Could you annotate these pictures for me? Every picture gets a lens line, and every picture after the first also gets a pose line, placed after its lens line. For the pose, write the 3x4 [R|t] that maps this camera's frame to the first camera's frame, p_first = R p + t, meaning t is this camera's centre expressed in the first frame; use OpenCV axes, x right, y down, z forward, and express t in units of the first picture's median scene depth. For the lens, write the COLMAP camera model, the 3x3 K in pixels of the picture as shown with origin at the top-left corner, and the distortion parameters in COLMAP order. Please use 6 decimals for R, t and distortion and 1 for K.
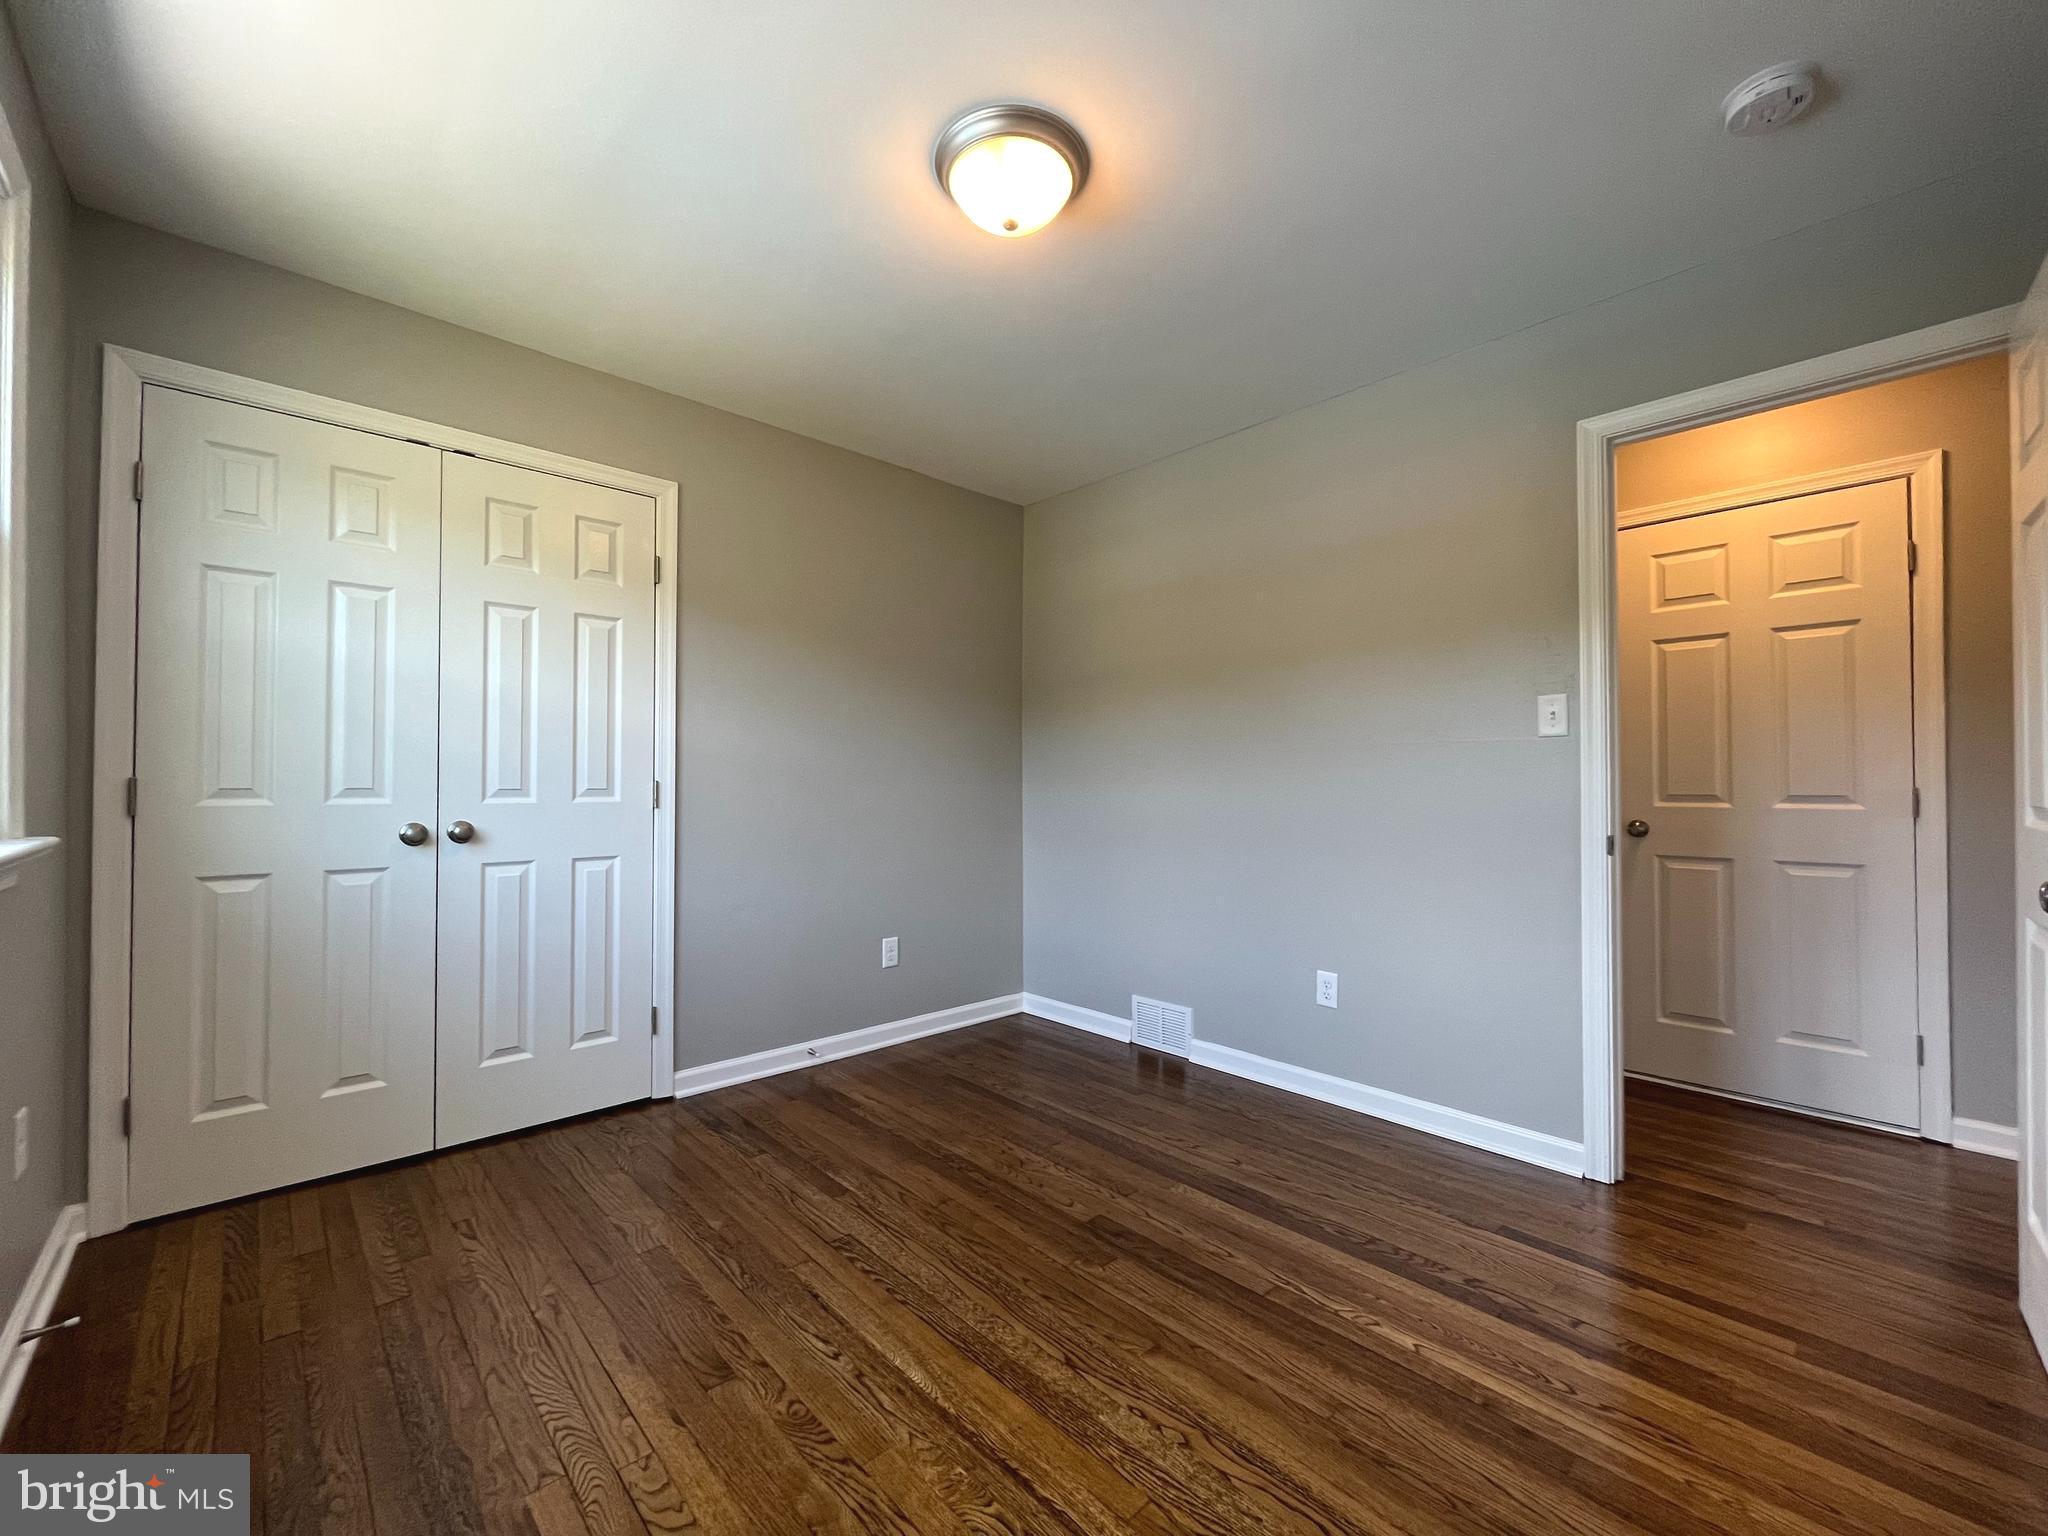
lens RADIAL K [[828.4, 0, 1015.4], [0, 828.4, 770.3], [0, 0, 1]] dist [-0.002035, -0.000588]
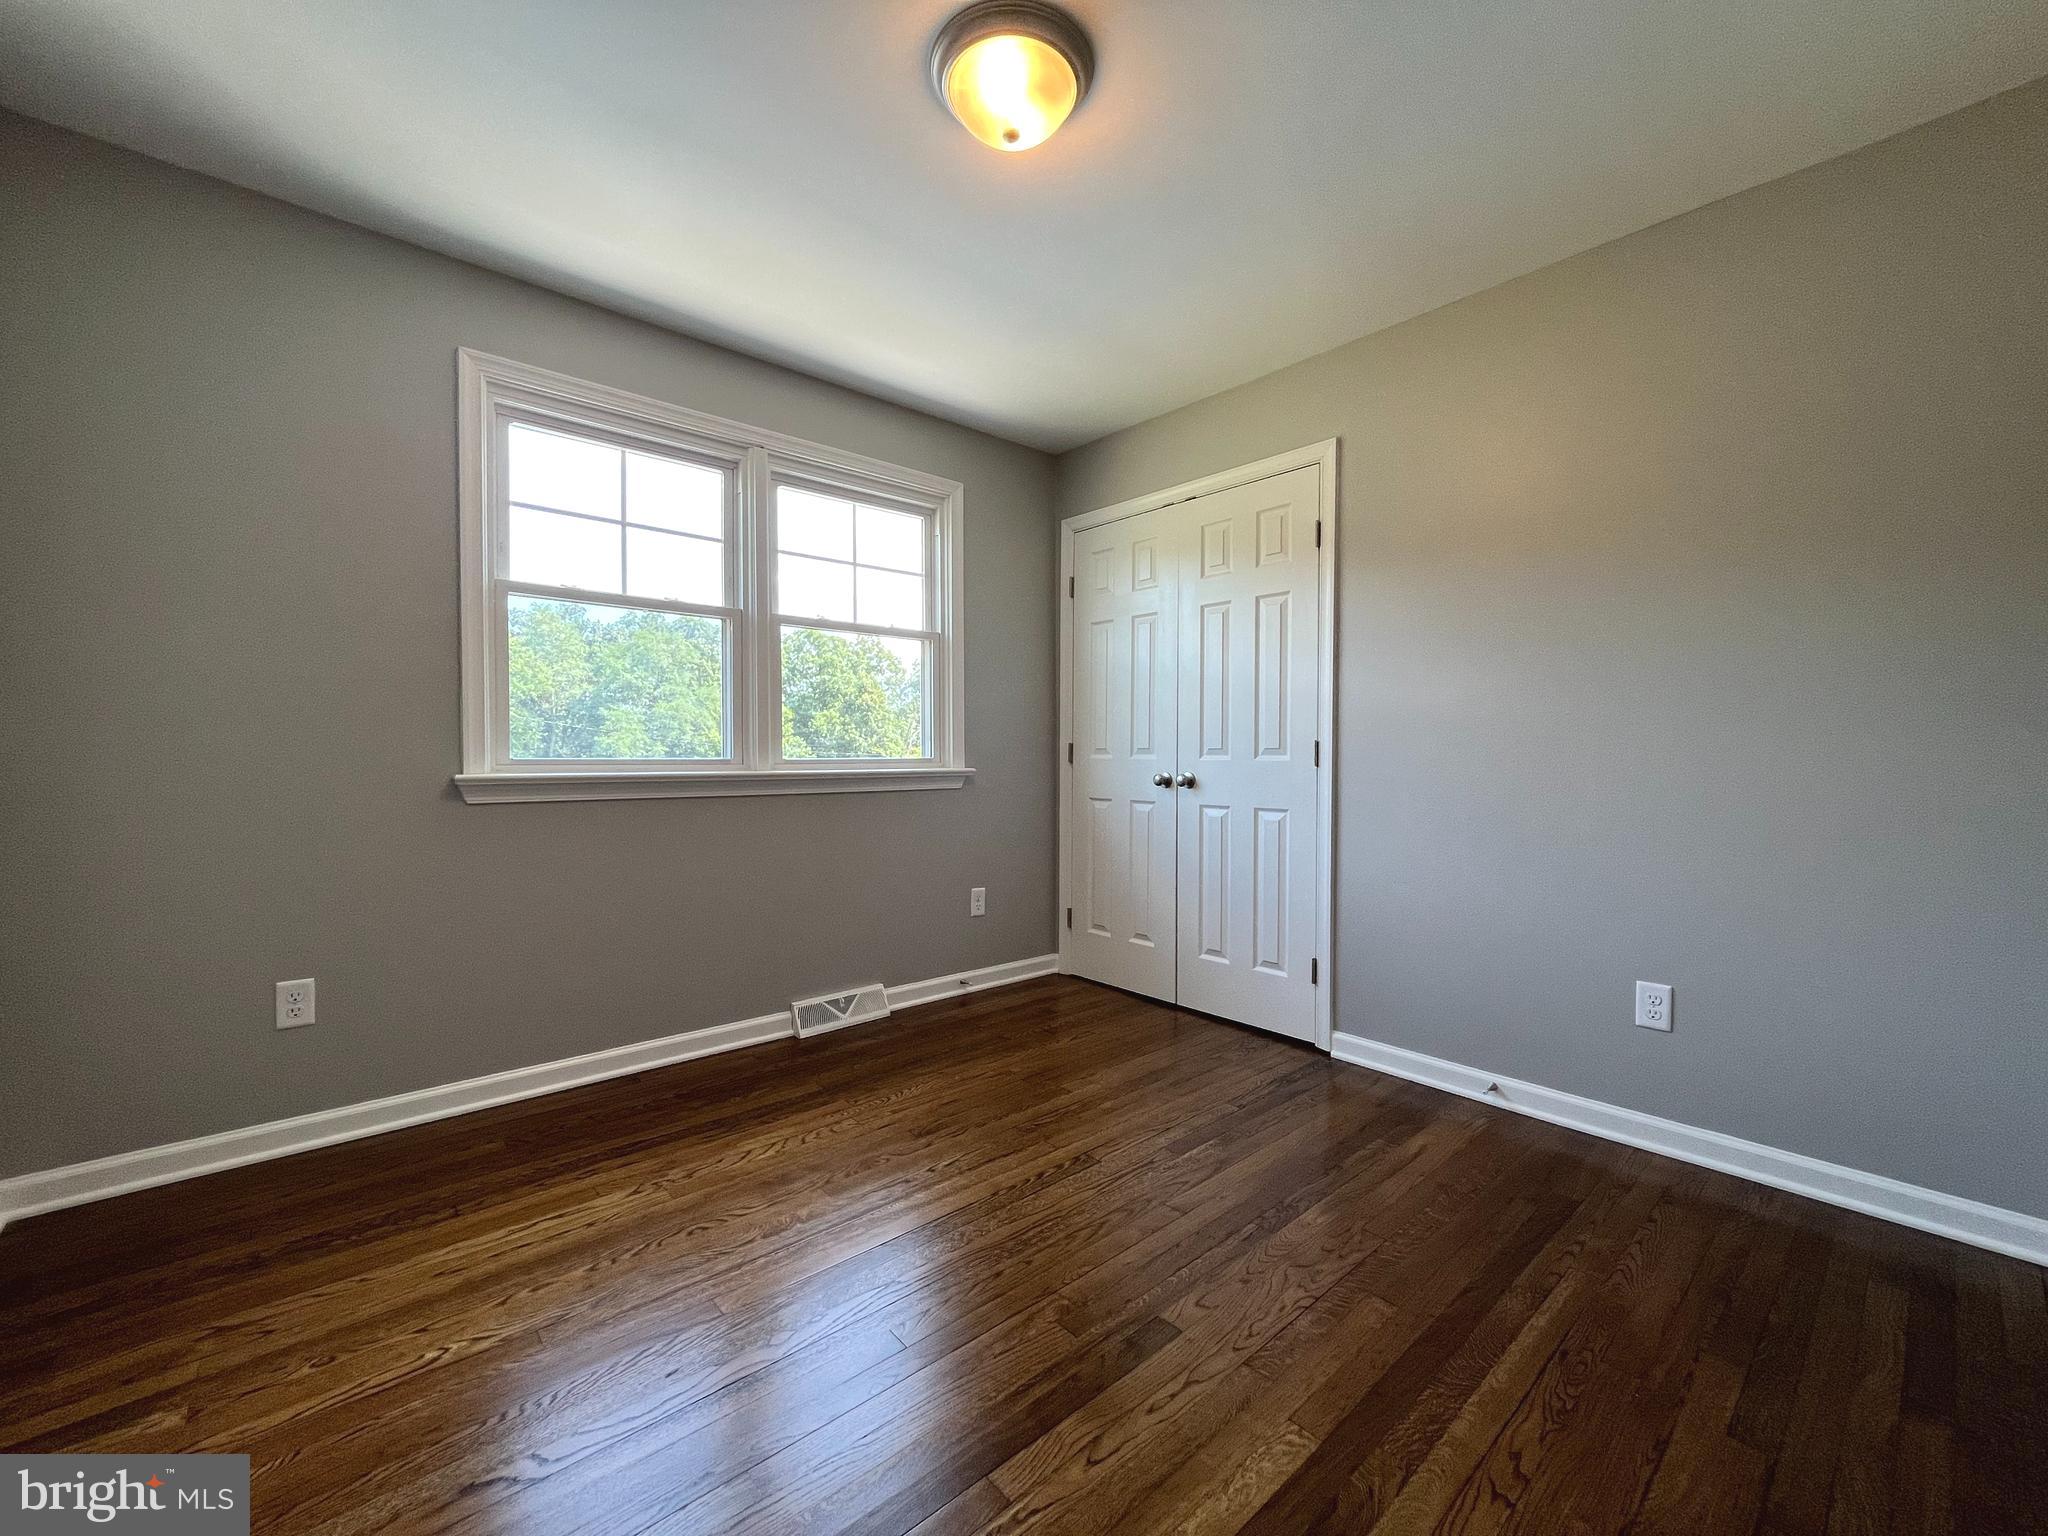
lens RADIAL K [[828.4, 0, 1015.4], [0, 828.4, 770.3], [0, 0, 1]] dist [-0.002035, -0.000588]
pose [[-0.030529, 0.017022, -0.999389, 0.681258], [0.015538, 0.999742, 0.016553, 0.030432], [0.999413, -0.015023, -0.030786, 0.739781]]
